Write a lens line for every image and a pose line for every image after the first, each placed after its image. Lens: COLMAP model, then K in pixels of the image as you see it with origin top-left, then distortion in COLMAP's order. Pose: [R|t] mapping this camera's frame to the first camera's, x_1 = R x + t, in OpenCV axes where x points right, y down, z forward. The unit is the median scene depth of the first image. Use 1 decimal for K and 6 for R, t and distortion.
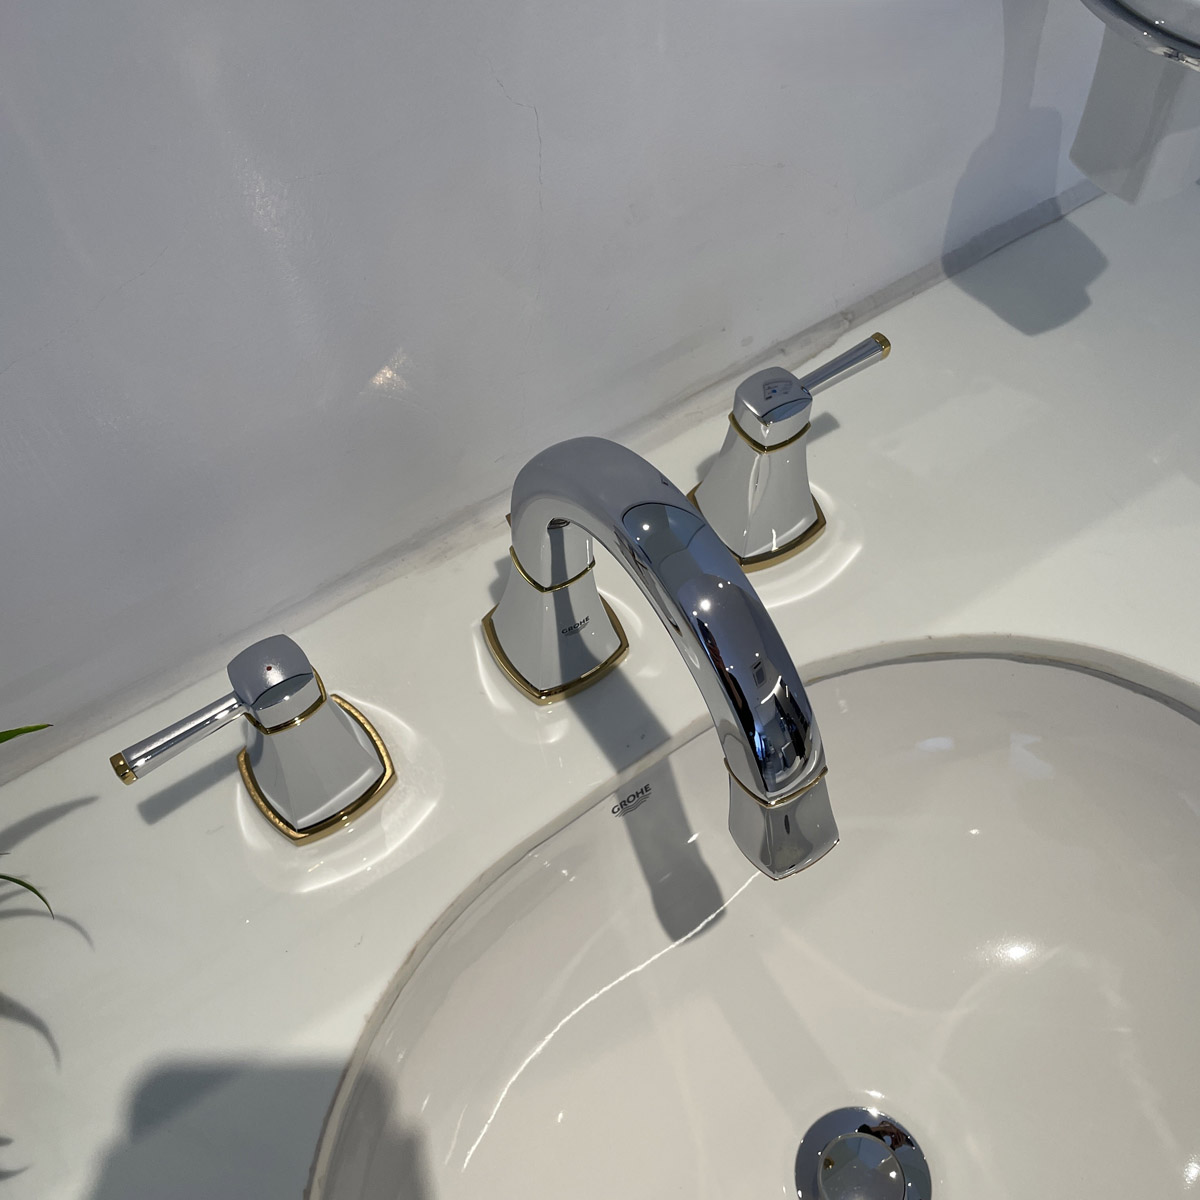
lens RADIAL K [[1239.7, 0, 607.6], [0, 1239.7, 603.5], [0, 0, 1]] dist [-0.000289, 0.000000]
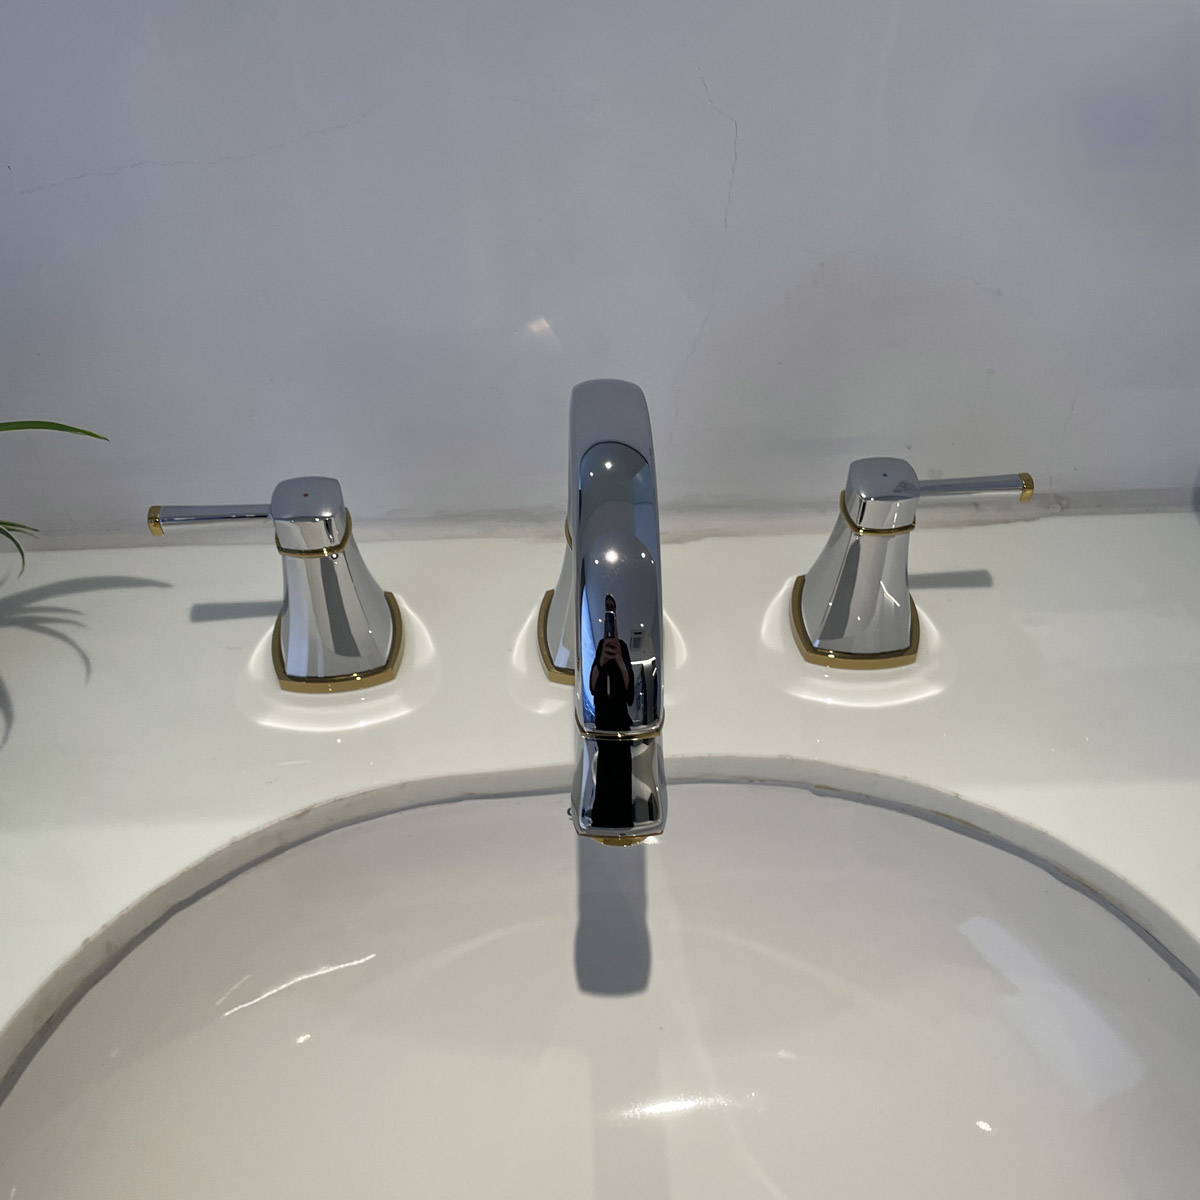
lens RADIAL K [[1239.7, 0, 620.9], [0, 1239.7, 604.4], [0, 0, 1]] dist [-0.000289, 0.000000]
pose [[0.860690, 0.375663, -0.343641, 0.312103], [-0.437685, 0.890746, -0.122484, 0.123063], [0.260084, 0.255828, 0.931079, 0.059604]]
